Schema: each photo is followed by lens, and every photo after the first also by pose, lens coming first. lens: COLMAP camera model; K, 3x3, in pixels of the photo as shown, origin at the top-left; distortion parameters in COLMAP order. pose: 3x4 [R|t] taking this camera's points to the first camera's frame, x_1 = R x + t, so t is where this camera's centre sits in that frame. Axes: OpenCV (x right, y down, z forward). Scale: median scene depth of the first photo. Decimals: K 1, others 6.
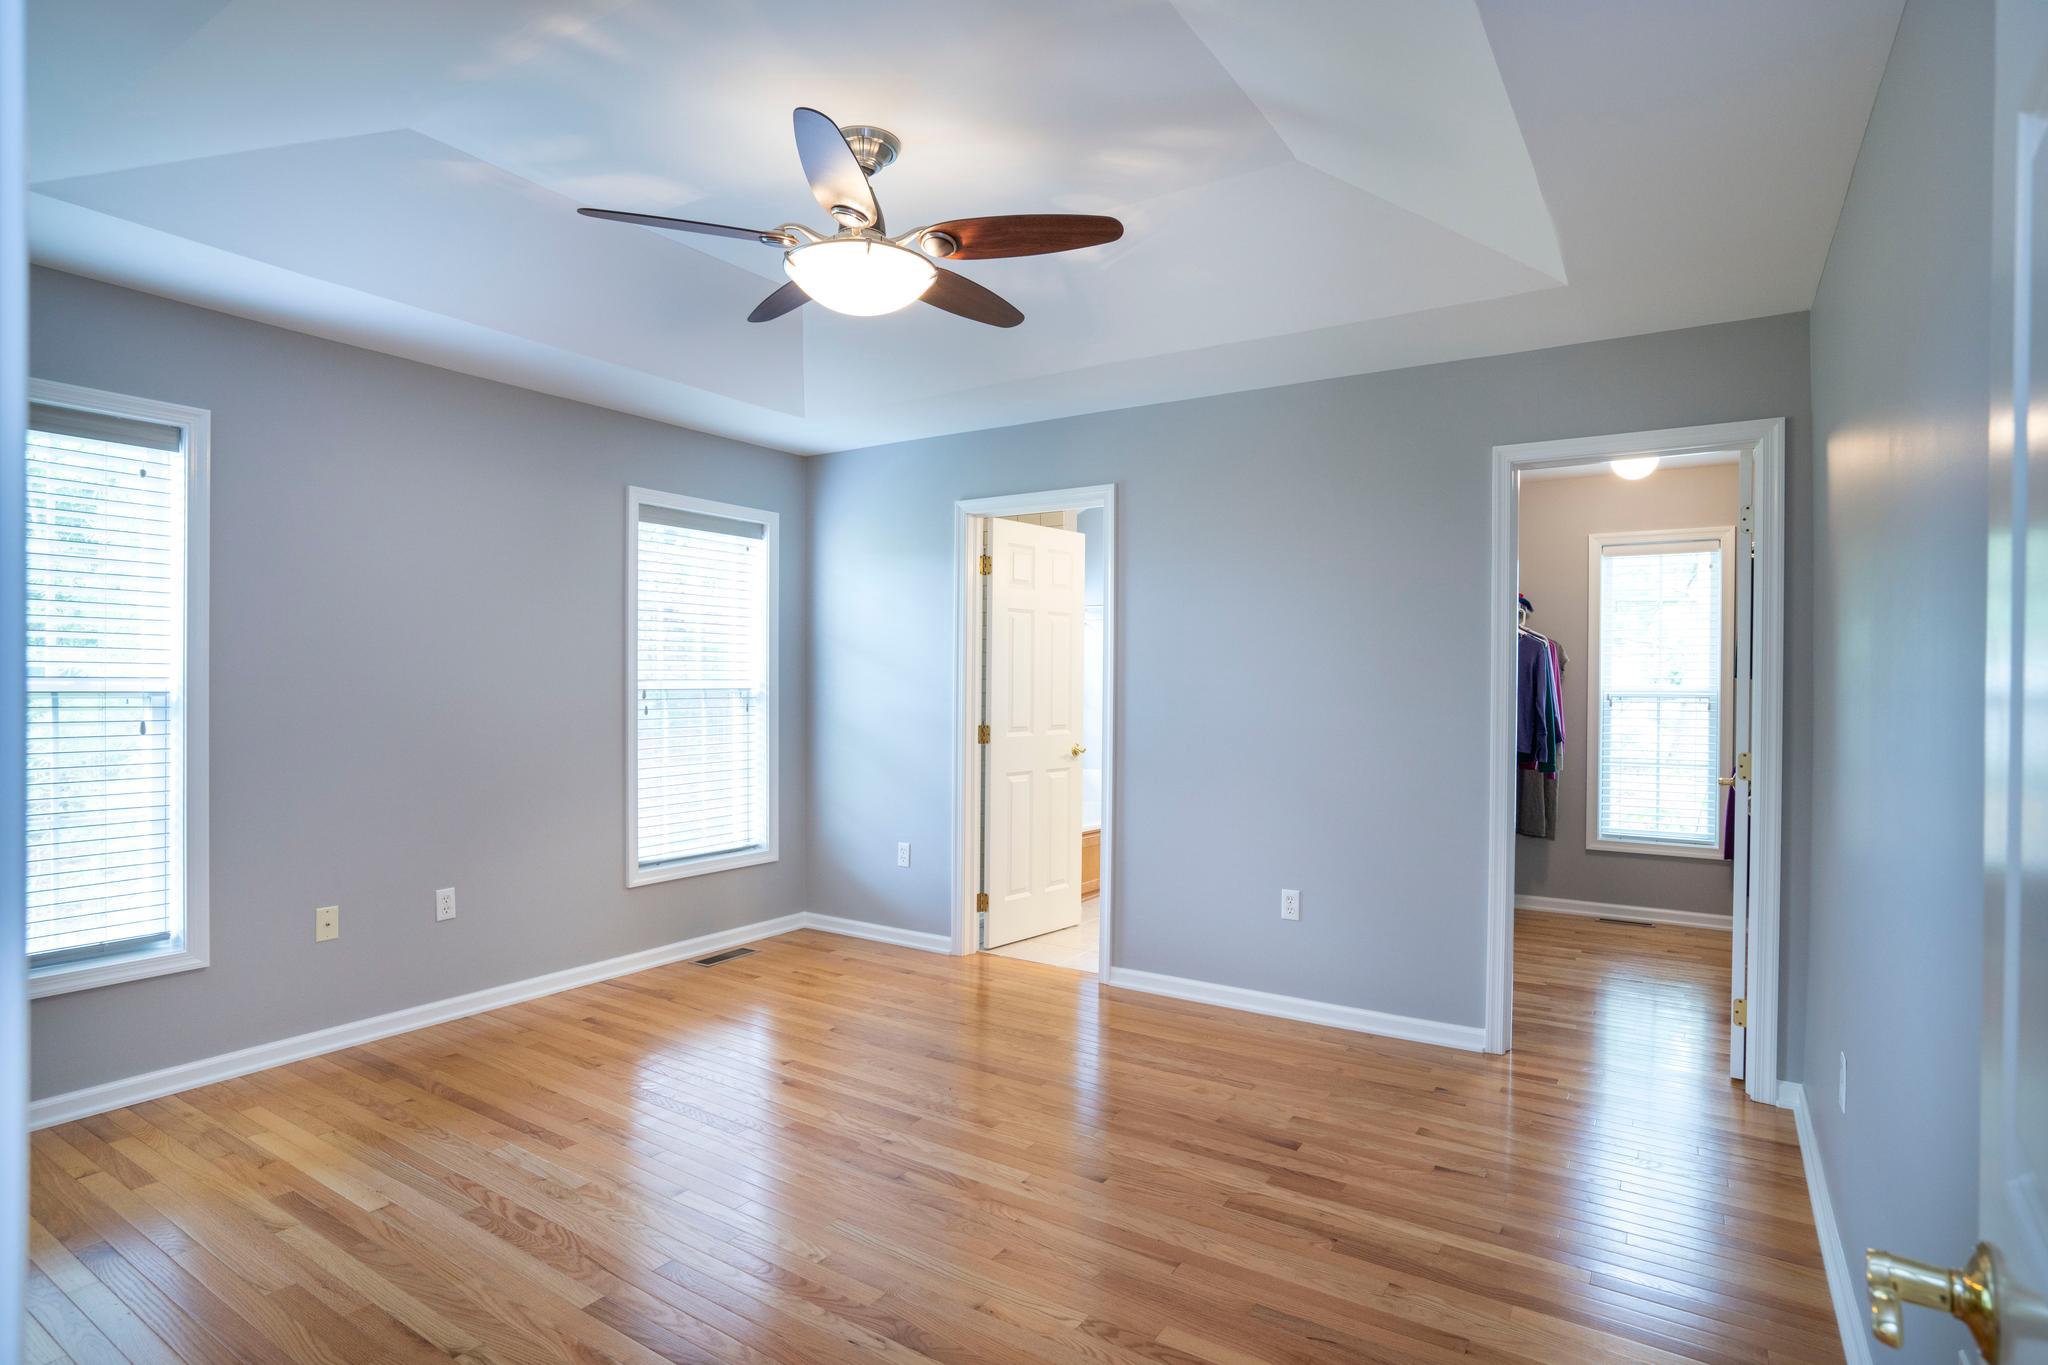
lens RADIAL K [[1053.6, 0, 1021.3], [0, 1053.6, 687.7], [0, 0, 1]] dist [-0.054814, 0.031404]
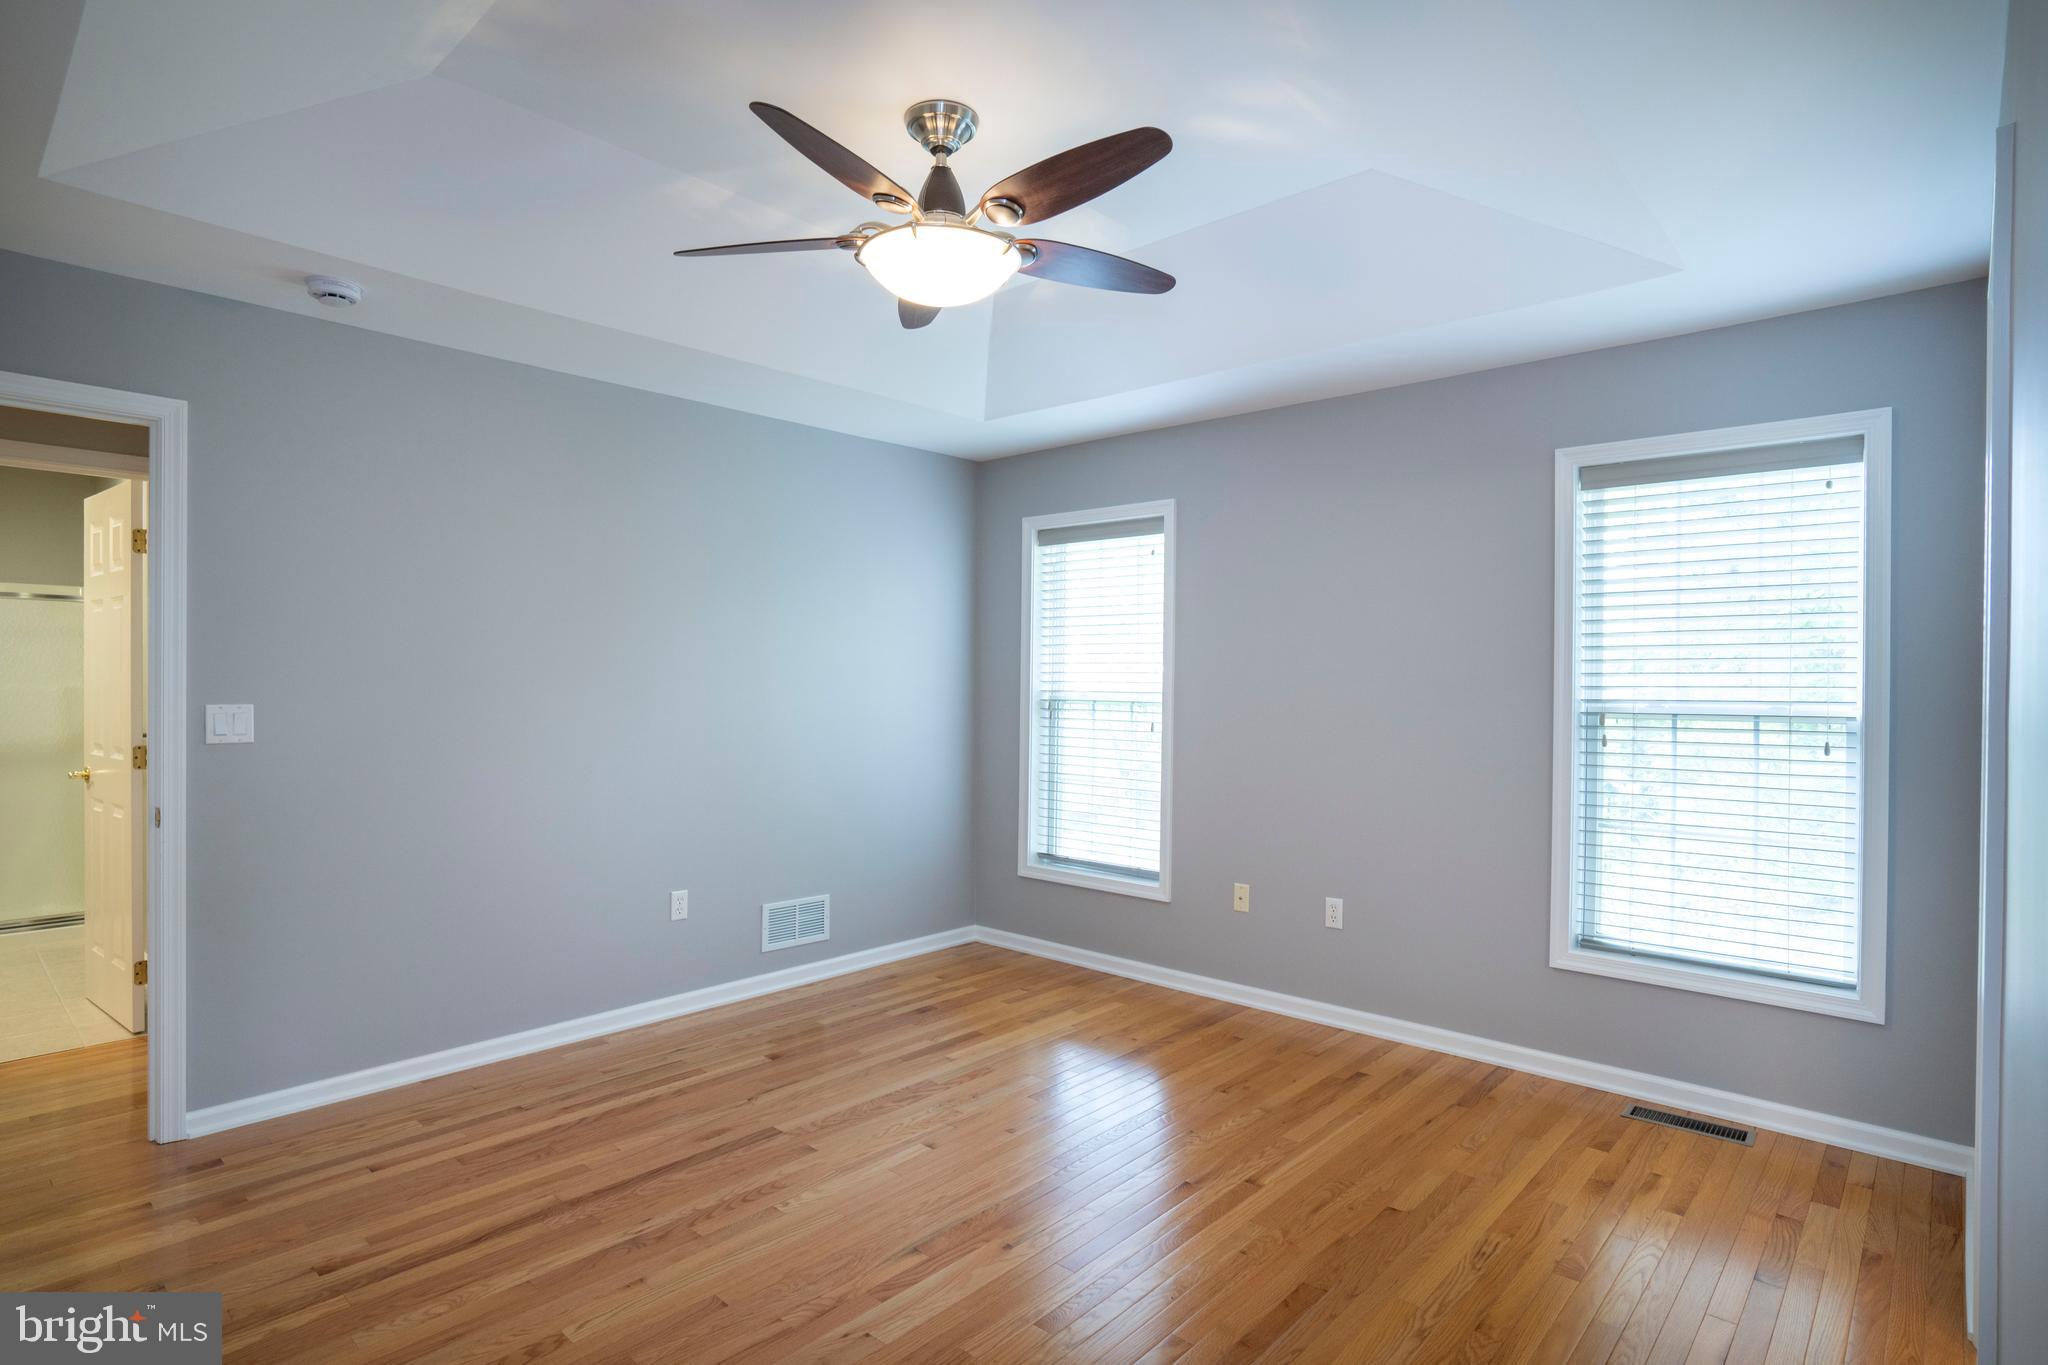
lens RADIAL K [[1038.3, 0, 1024.0], [0, 1038.3, 682.5], [0, 0, 1]] dist [0.001214, 0.000327]
pose [[-0.136273, -0.014881, -0.990560, 0.477832], [-0.022943, 0.999666, -0.011862, -0.001133], [0.990406, 0.021110, -0.136569, 0.767476]]
